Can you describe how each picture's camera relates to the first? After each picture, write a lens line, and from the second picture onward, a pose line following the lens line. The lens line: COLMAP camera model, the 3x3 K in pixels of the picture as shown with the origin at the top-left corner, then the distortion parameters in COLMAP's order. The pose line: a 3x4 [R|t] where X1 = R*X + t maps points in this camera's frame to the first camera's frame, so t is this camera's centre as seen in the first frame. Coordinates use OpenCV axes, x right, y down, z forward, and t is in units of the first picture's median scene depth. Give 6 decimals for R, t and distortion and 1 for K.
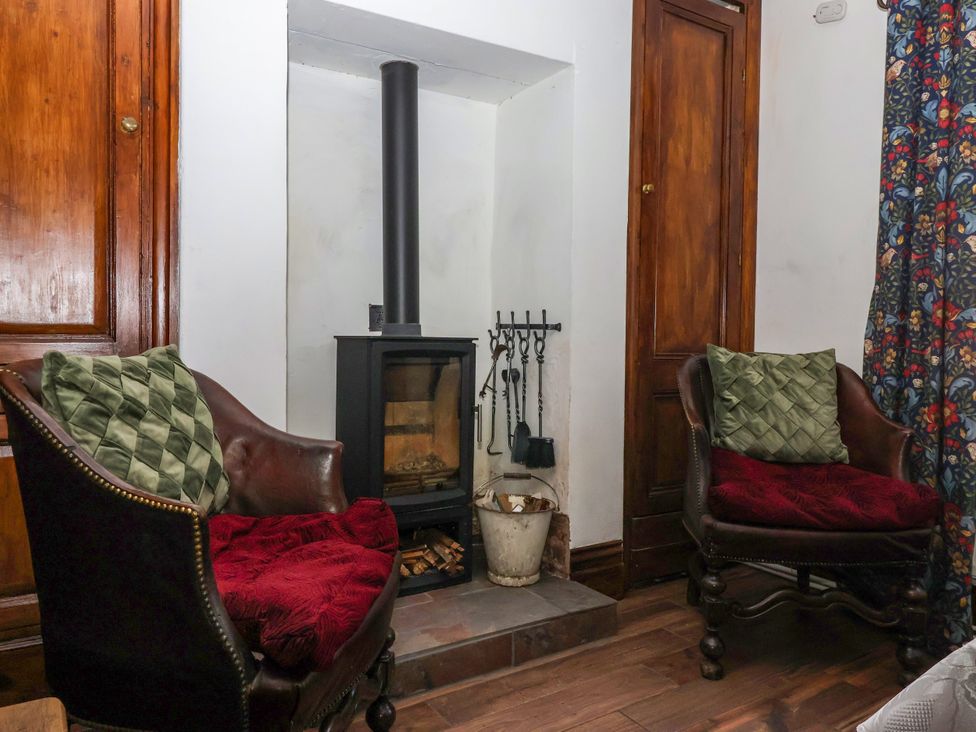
lens RADIAL K [[701.4, 0, 481.9], [0, 701.4, 351.5], [0, 0, 1]] dist [0.001376, -0.002307]
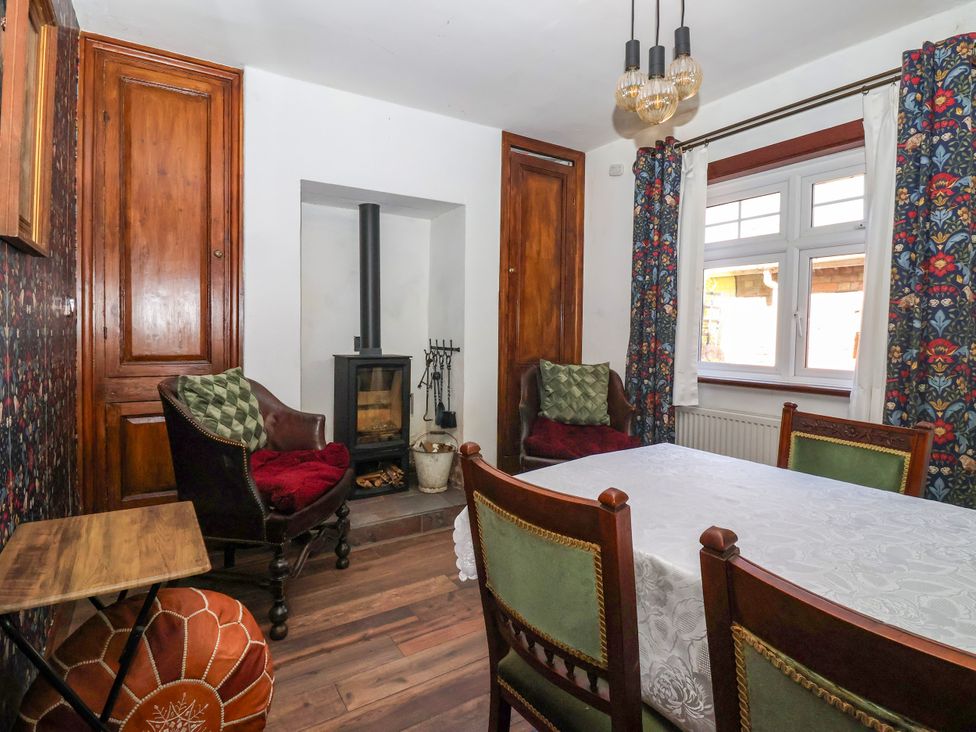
lens RADIAL K [[509.9, 0, 481.1], [0, 509.9, 346.7], [0, 0, 1]] dist [-0.000180, -0.013709]
pose [[0.999997, -0.000228, 0.002267, 0.179488], [0.000221, 0.999994, 0.003363, -0.051273], [-0.002267, -0.003363, 0.999992, -0.333640]]
